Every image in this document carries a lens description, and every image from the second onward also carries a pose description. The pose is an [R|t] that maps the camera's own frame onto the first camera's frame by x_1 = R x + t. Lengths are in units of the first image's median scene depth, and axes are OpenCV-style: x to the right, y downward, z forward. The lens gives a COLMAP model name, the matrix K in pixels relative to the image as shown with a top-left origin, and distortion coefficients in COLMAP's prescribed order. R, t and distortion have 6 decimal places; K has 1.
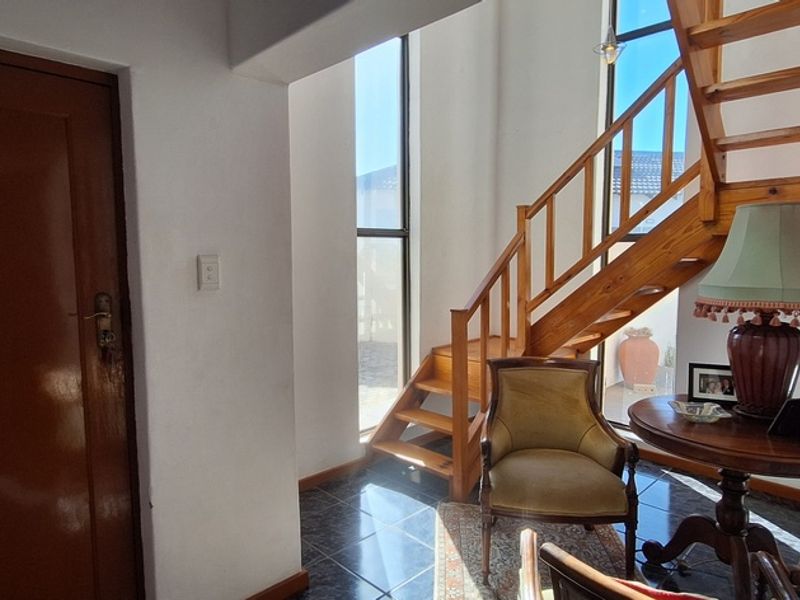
lens RADIAL K [[519.4, 0, 400.4], [0, 519.4, 296.4], [0, 0, 1]] dist [0.001301, 0.004992]
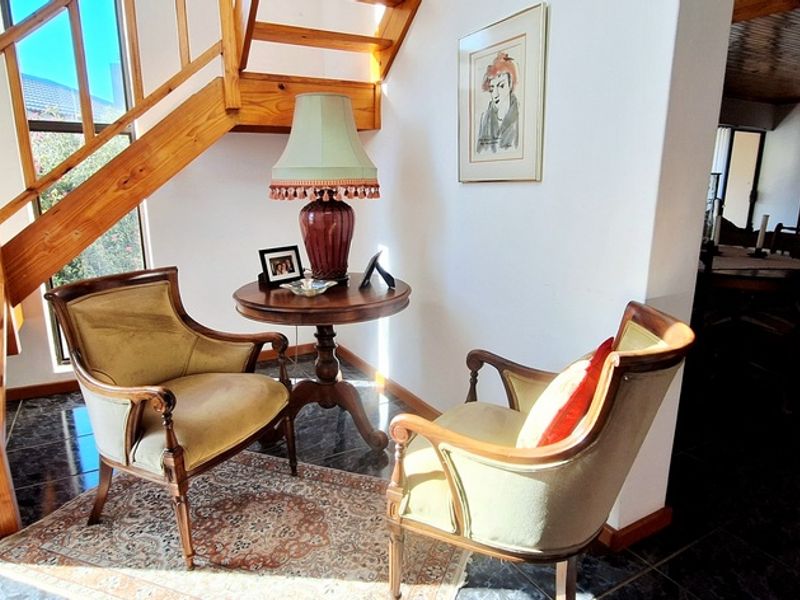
lens RADIAL K [[519.4, 0, 401.0], [0, 519.4, 304.6], [0, 0, 1]] dist [0.001301, 0.004992]
pose [[0.264025, -0.205909, 0.942280, -0.331401], [0.083424, 0.978160, 0.190375, 0.058308], [-0.960901, 0.028345, 0.275437, 0.429098]]
